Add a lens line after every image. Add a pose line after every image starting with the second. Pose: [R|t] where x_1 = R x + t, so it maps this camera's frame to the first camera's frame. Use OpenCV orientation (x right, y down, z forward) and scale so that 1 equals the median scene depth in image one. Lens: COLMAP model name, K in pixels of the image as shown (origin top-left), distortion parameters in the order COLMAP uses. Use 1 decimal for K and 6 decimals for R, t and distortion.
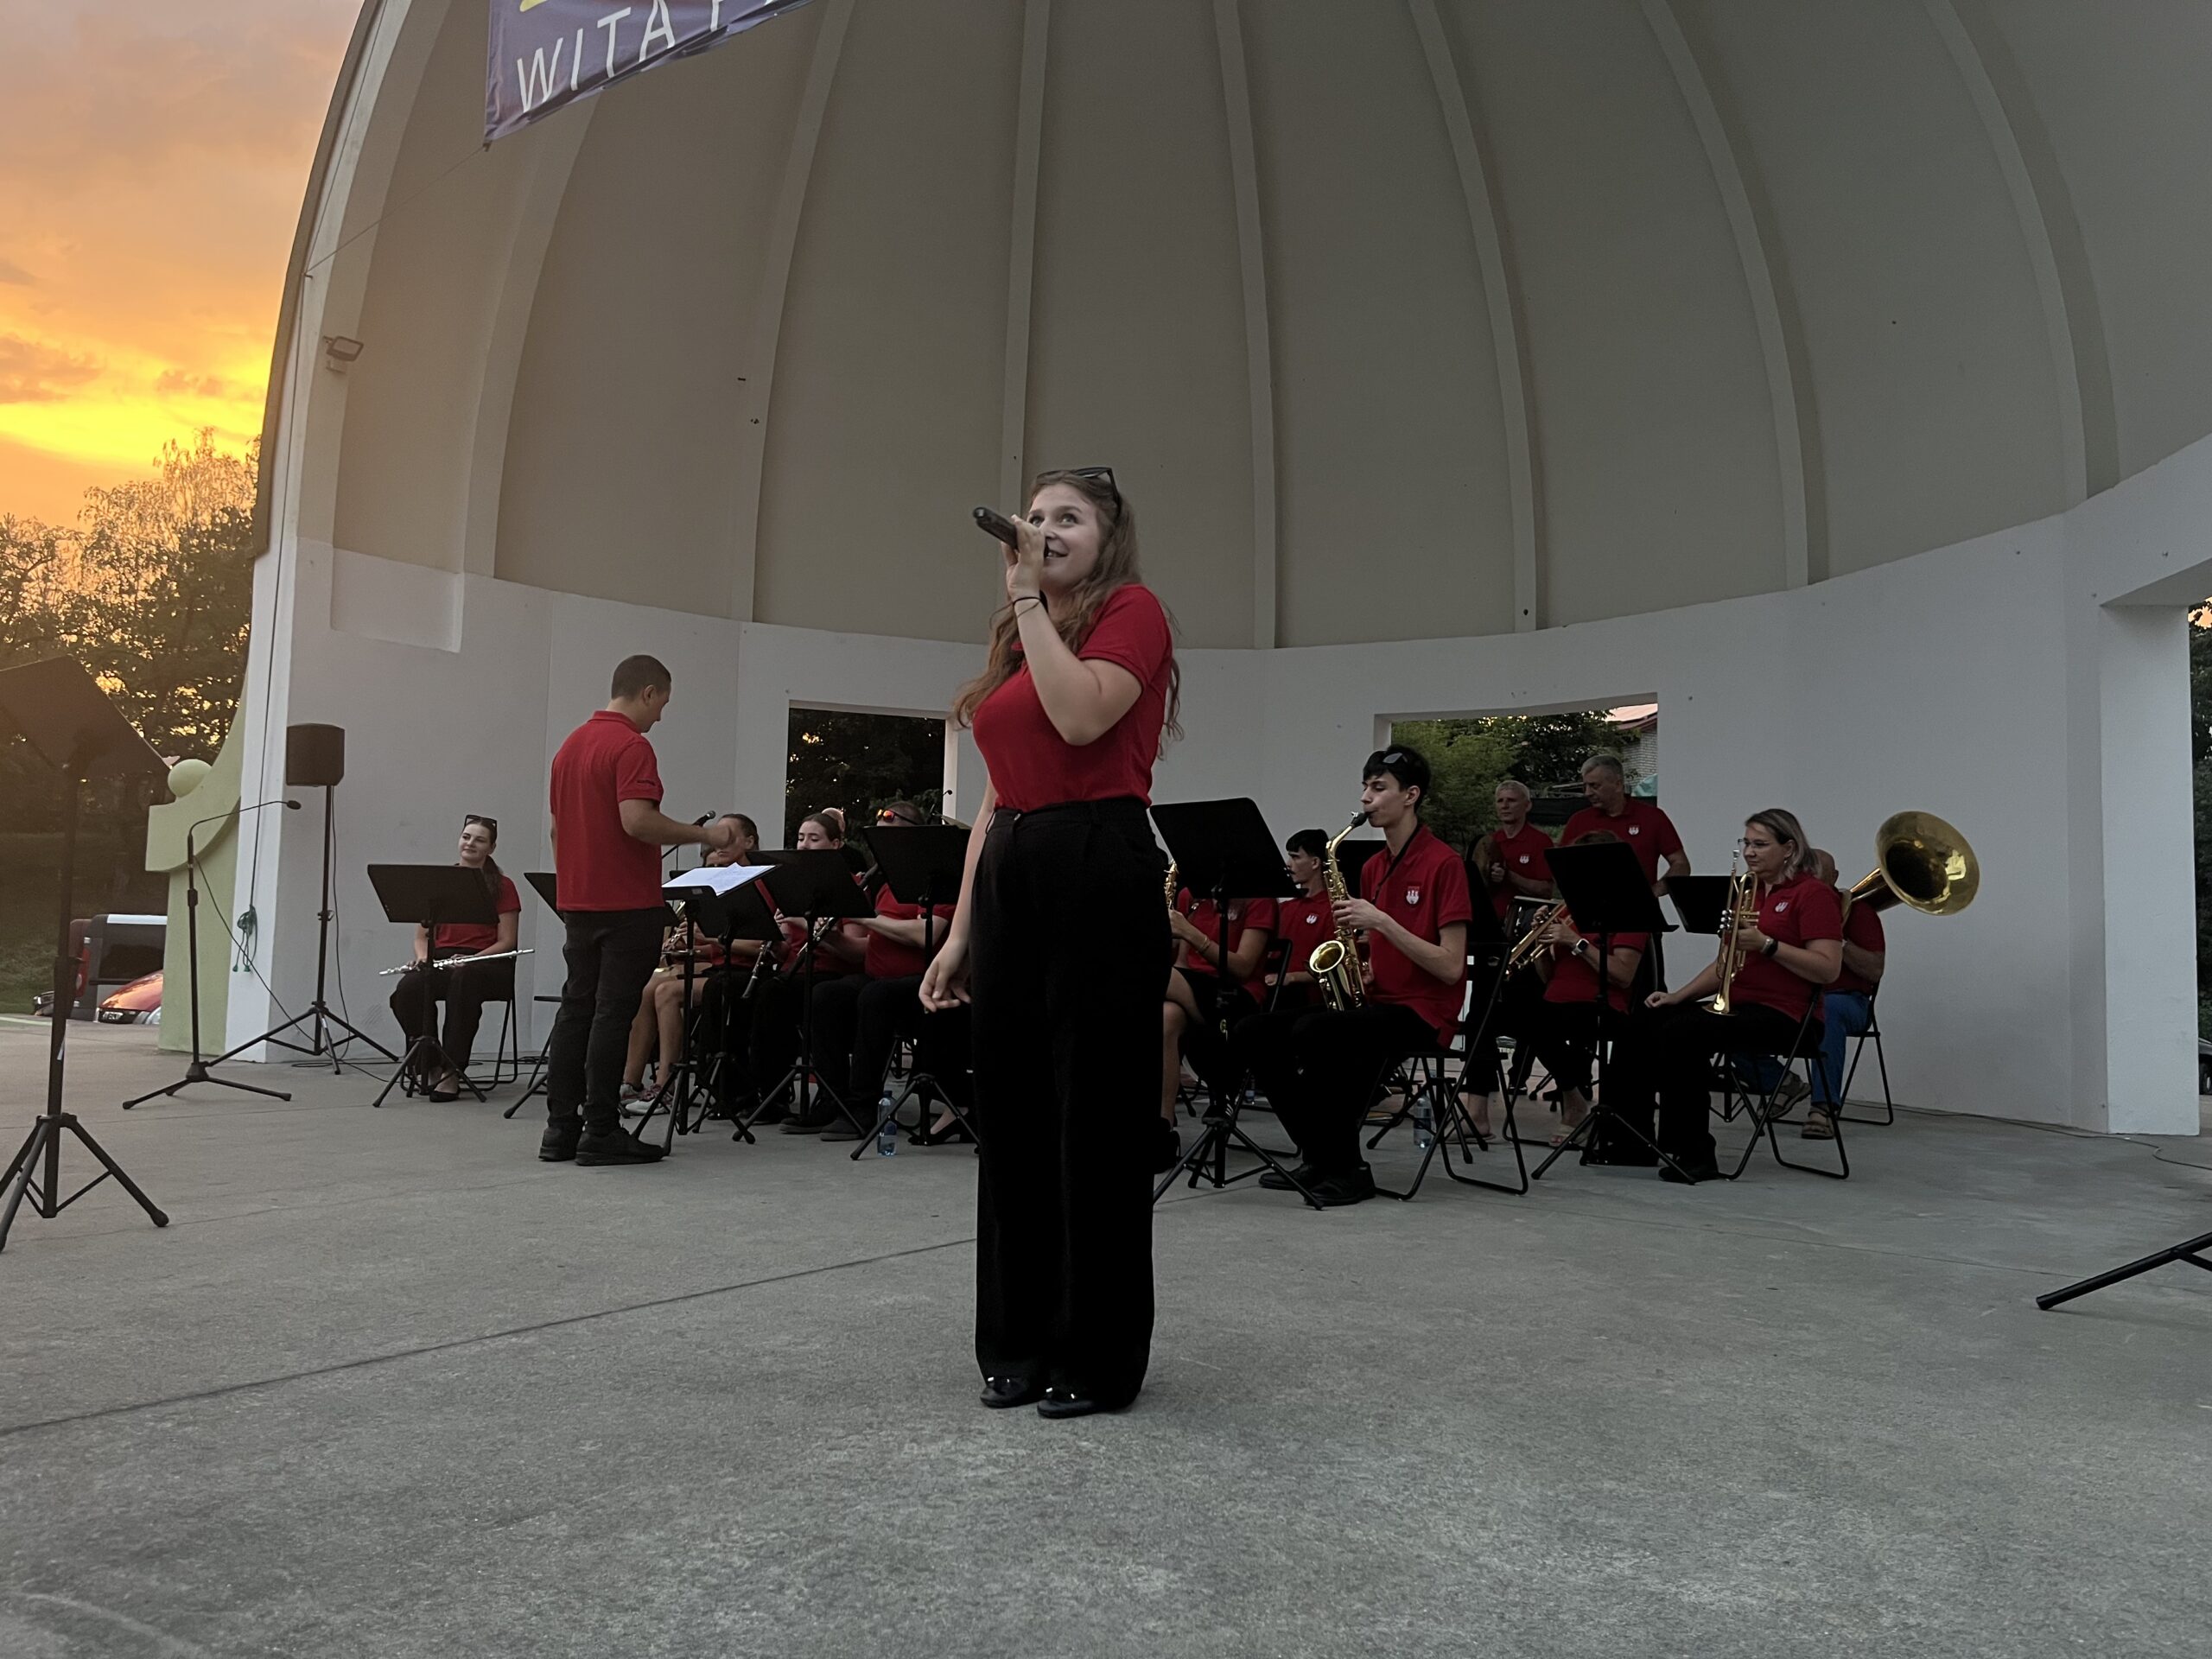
lens RADIAL K [[1696.9, 0, 1123.1], [0, 1696.9, 826.9], [0, 0, 1]] dist [0.056939, -0.075140]
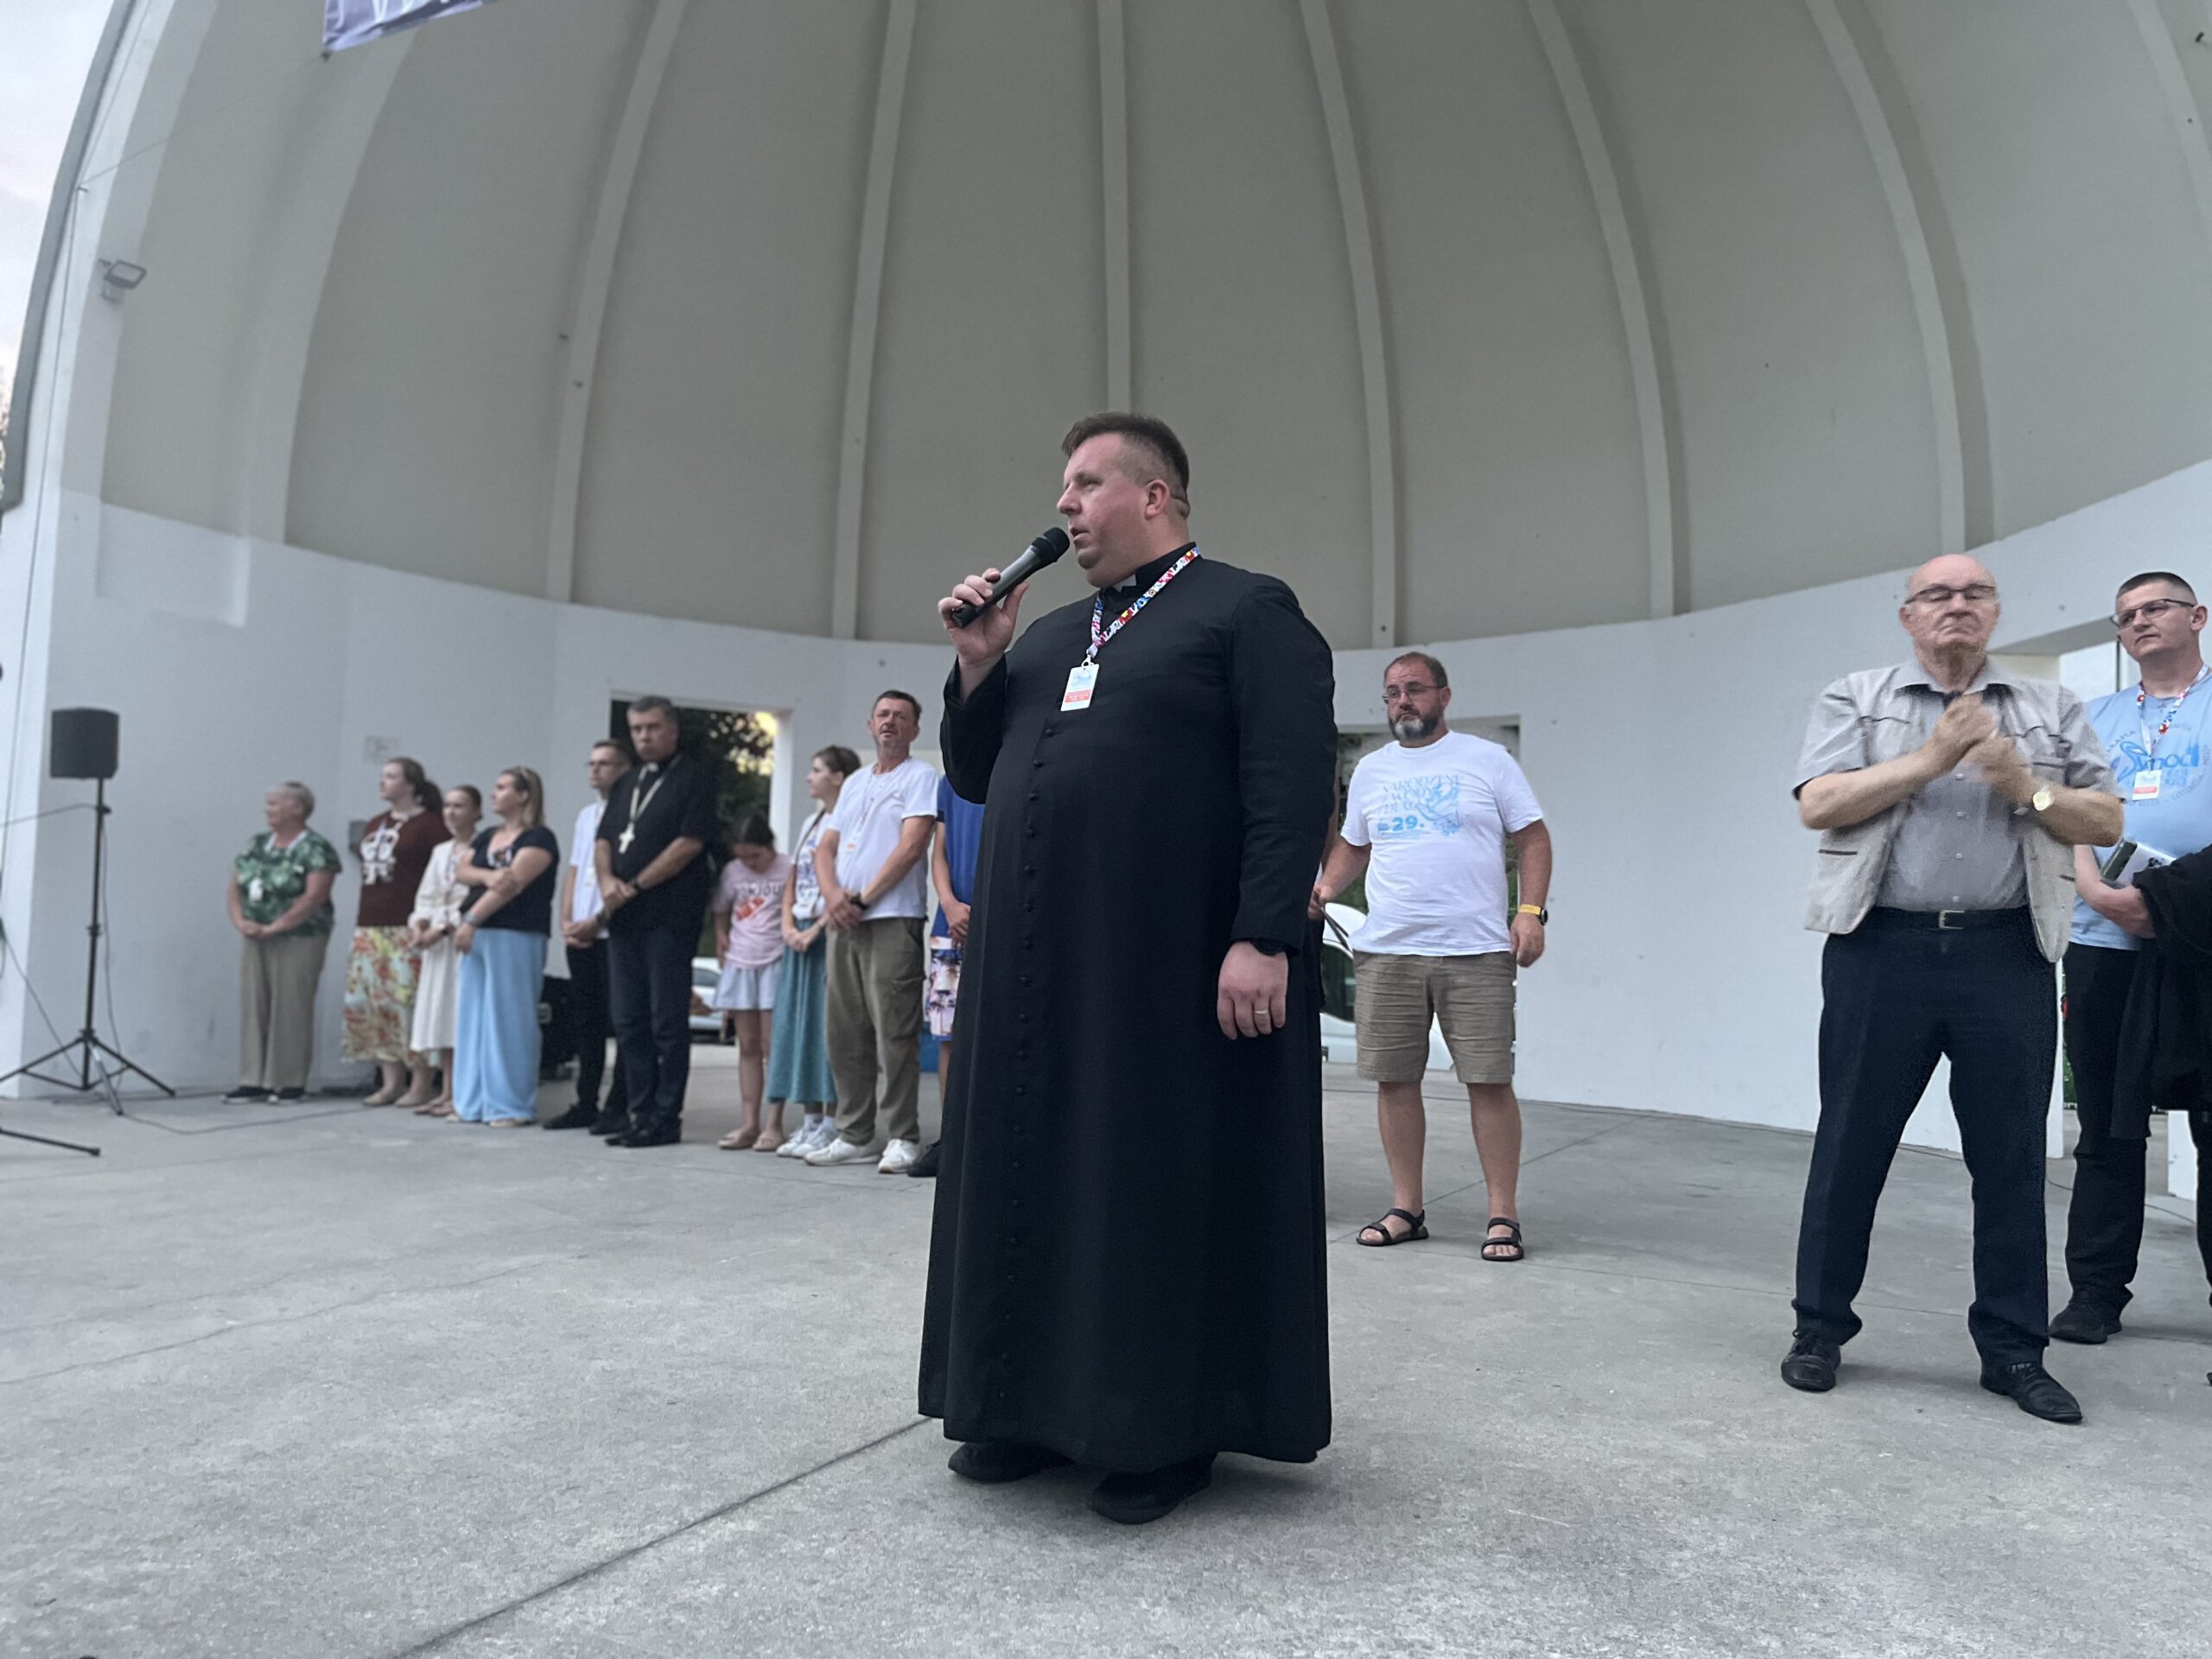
lens RADIAL K [[1696.9, 0, 1122.6], [0, 1696.9, 831.9], [0, 0, 1]] dist [0.056939, -0.075140]
pose [[0.983407, 0.017543, 0.180561, -0.128743], [-0.019629, 0.999760, 0.009773, -0.018527], [-0.180346, -0.013155, 0.983515, 0.062524]]
